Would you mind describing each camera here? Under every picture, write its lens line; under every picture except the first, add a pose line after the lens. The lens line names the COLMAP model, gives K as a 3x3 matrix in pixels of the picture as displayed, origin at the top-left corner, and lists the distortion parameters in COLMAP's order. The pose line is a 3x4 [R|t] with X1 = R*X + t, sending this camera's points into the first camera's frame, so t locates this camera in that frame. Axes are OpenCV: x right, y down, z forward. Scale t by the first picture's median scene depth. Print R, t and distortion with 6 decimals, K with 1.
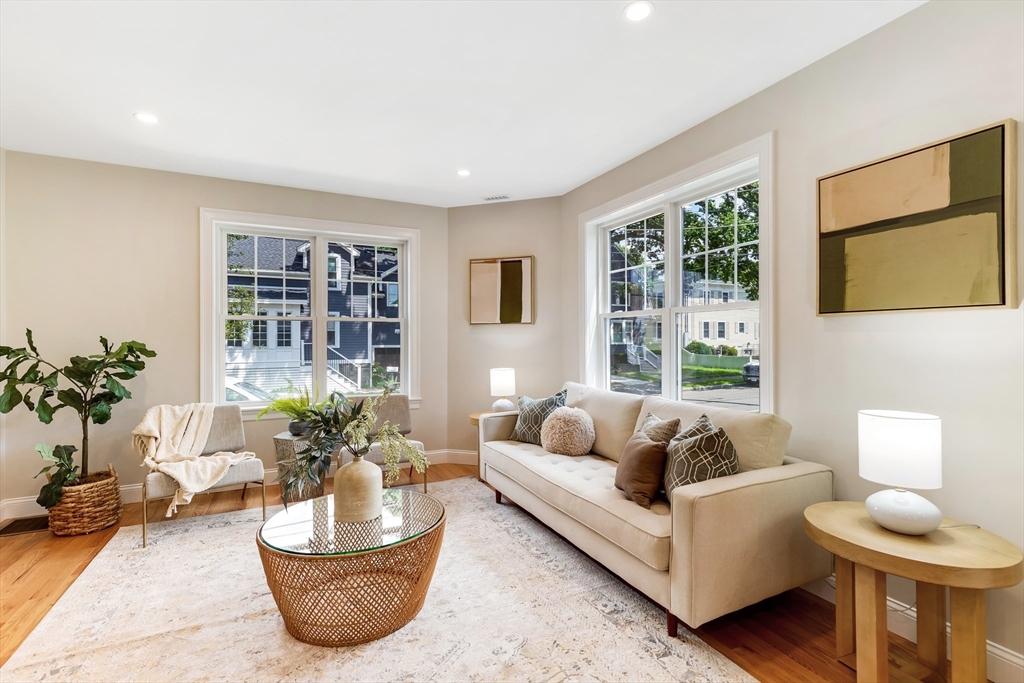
lens RADIAL K [[469.8, 0, 518.1], [0, 469.8, 340.9], [0, 0, 1]] dist [0.012030, 0.001078]
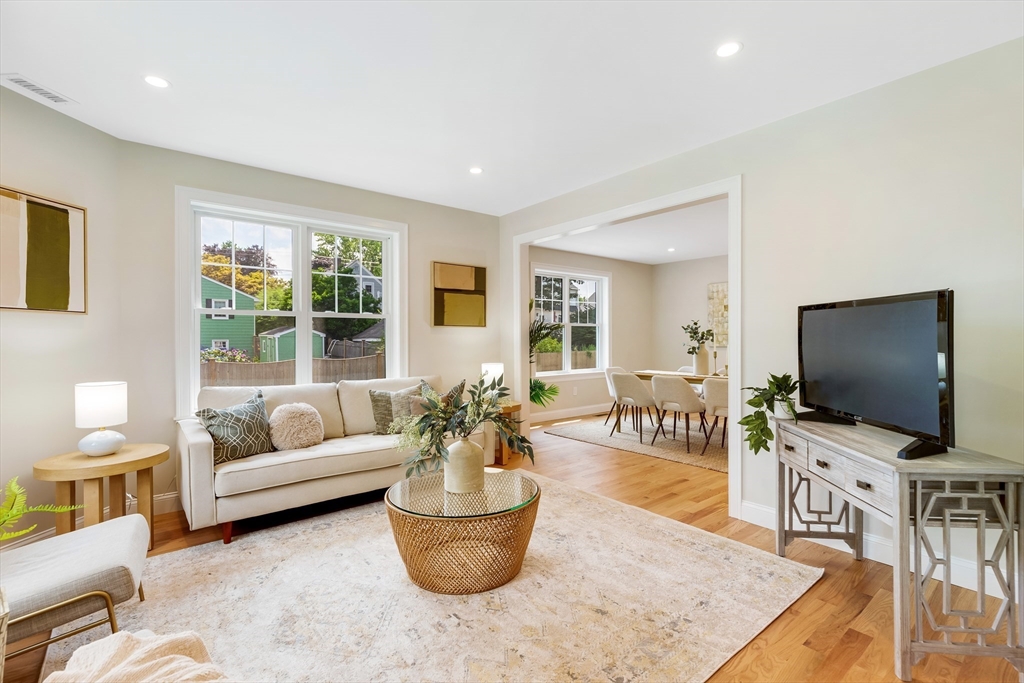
lens RADIAL K [[469.8, 0, 512.5], [0, 469.8, 340.6], [0, 0, 1]] dist [0.012030, 0.001078]
pose [[-0.223847, -0.000307, 0.974624, -0.748908], [0.006050, 0.999980, 0.001705, 0.003875], [-0.974606, 0.006278, -0.223841, 0.573575]]
